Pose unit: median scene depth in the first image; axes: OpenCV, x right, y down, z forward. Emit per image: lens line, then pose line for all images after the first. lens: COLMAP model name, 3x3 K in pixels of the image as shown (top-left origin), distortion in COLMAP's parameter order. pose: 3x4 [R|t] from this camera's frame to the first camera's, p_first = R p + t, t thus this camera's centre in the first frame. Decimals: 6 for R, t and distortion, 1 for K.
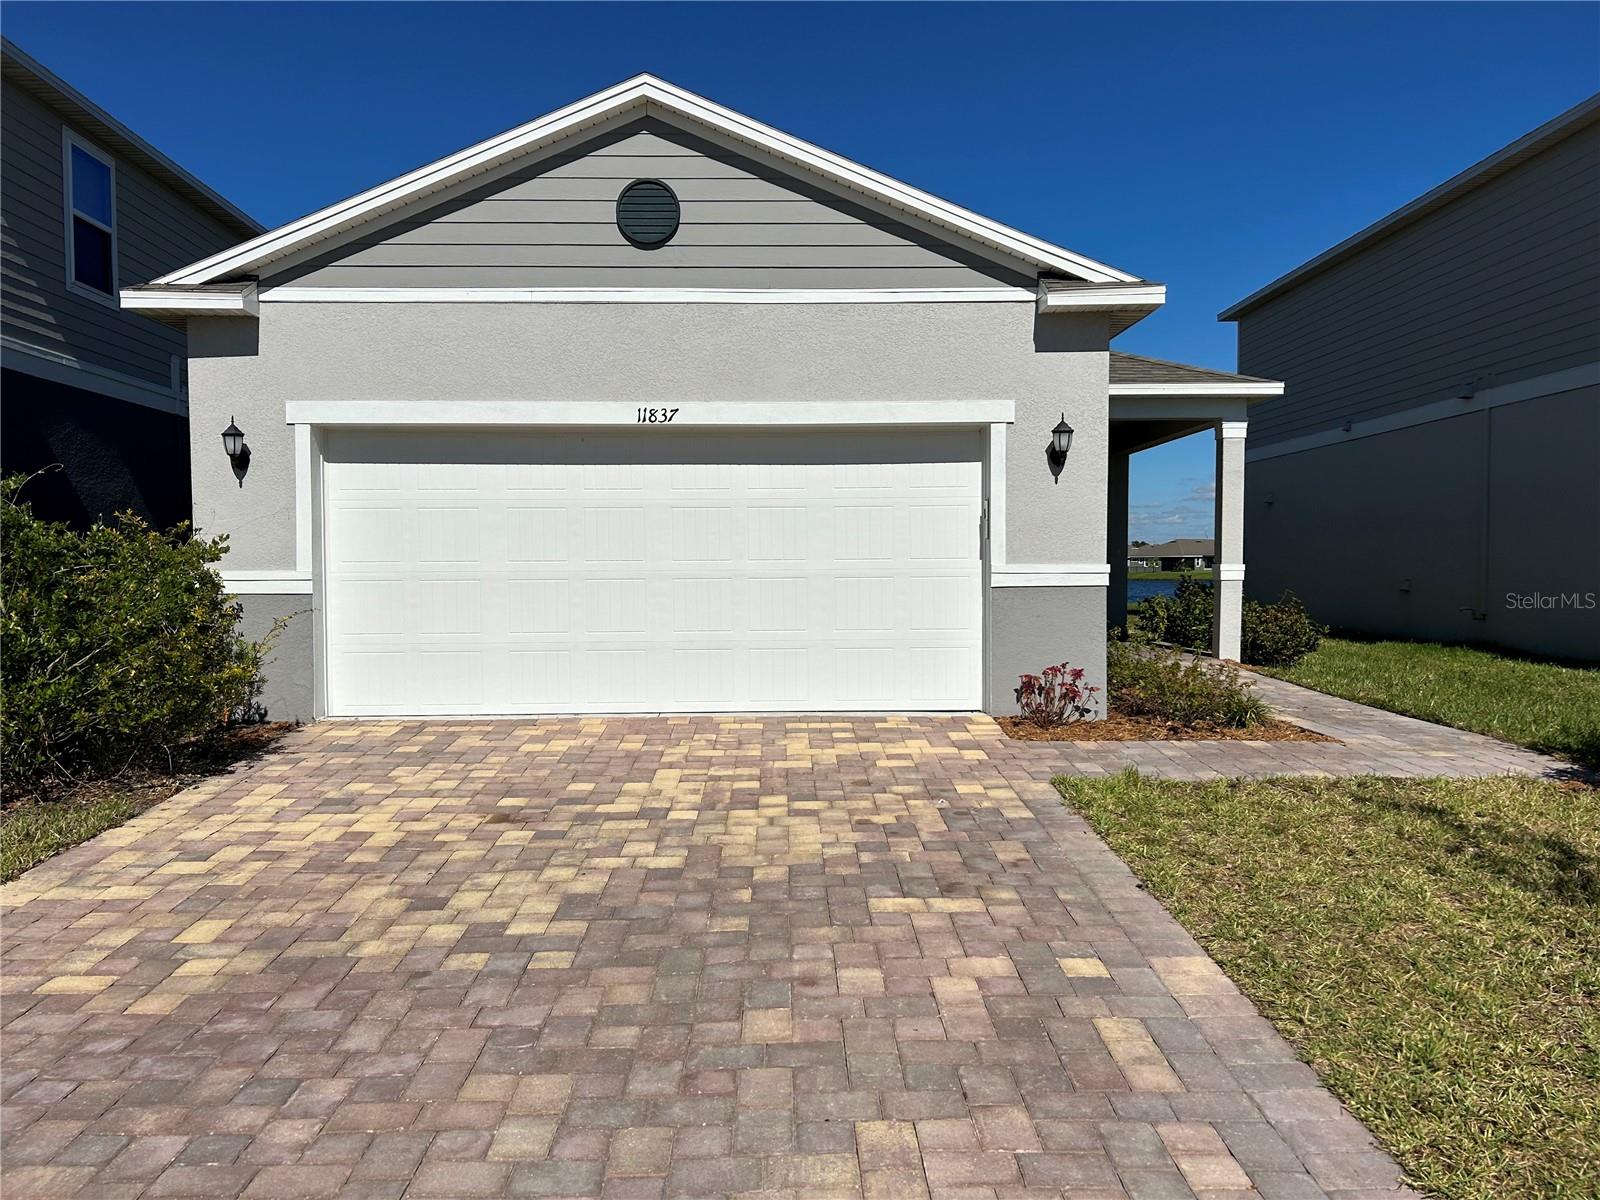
lens RADIAL K [[1205.4, 0, 852.7], [0, 1205.4, 608.8], [0, 0, 1]] dist [0.046687, -0.051124]
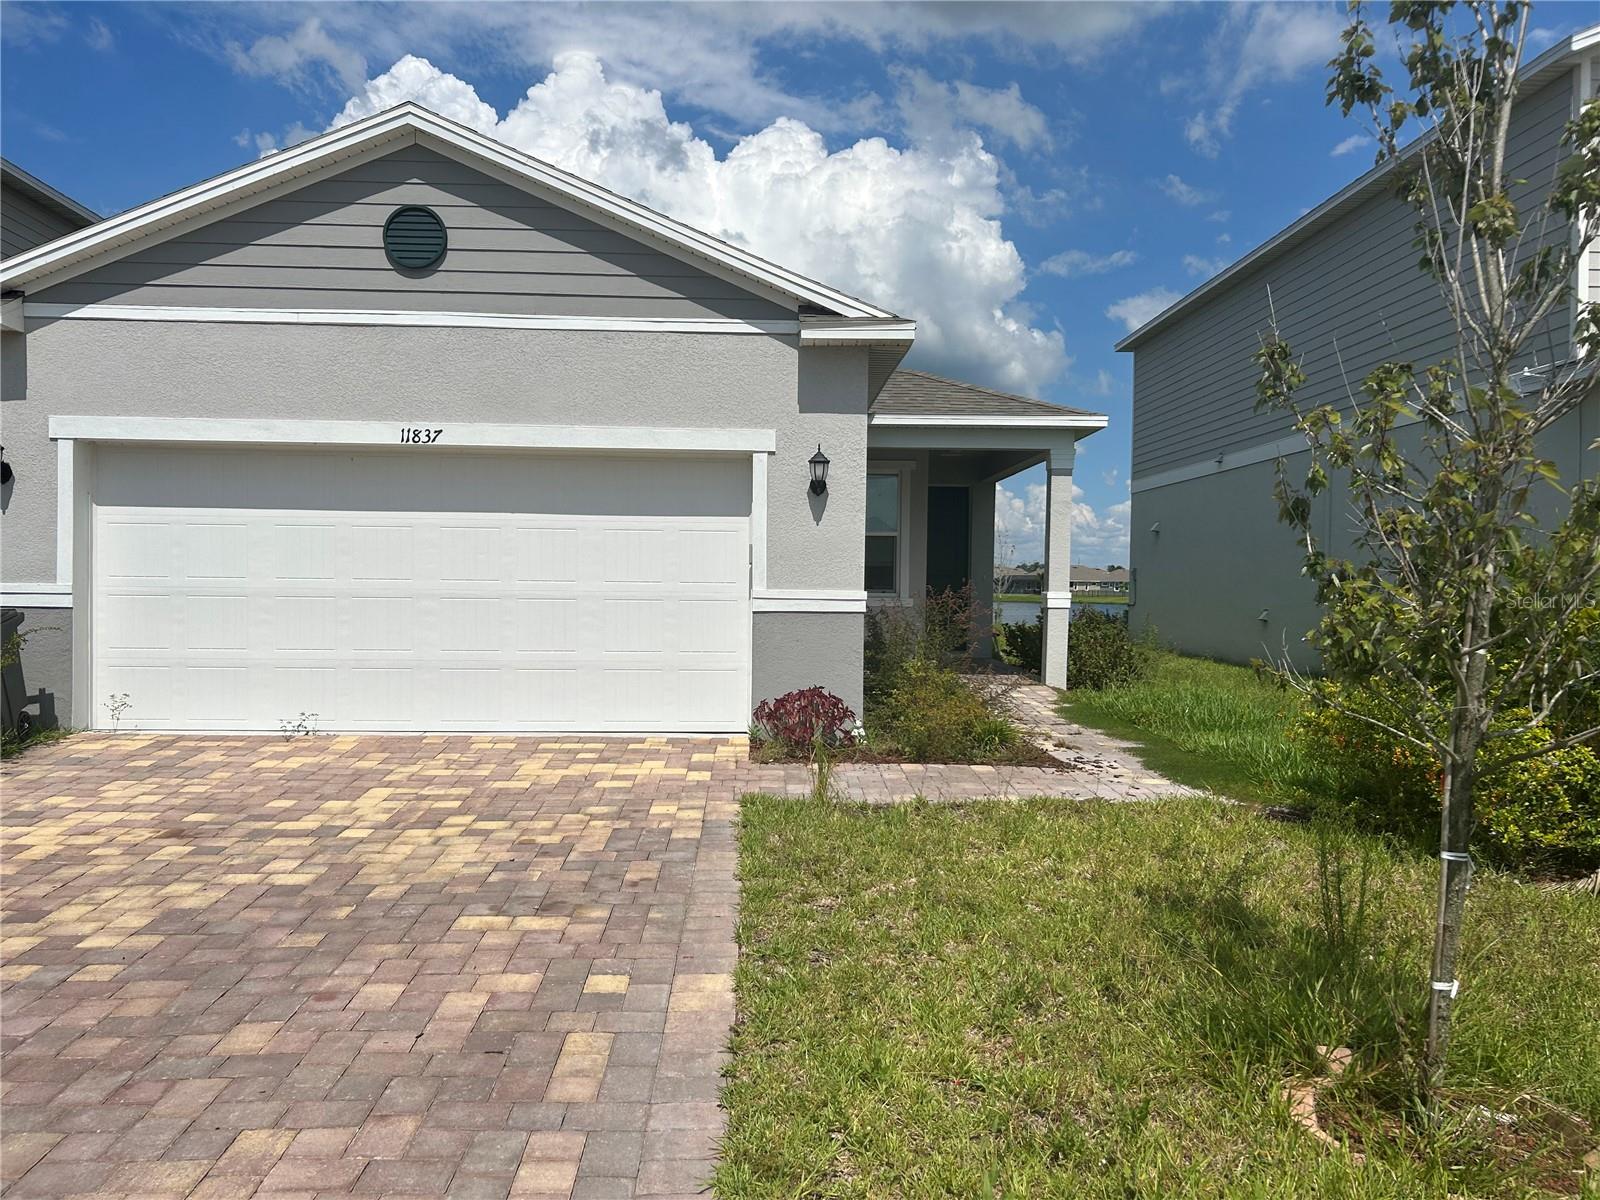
lens RADIAL K [[1205.4, 0, 806.9], [0, 1205.4, 599.2], [0, 0, 1]] dist [0.046687, -0.051124]
pose [[0.999637, 0.017563, 0.020437, 0.269047], [-0.017042, 0.999532, -0.025391, -0.006516], [-0.020874, 0.025034, 0.999469, -0.034471]]
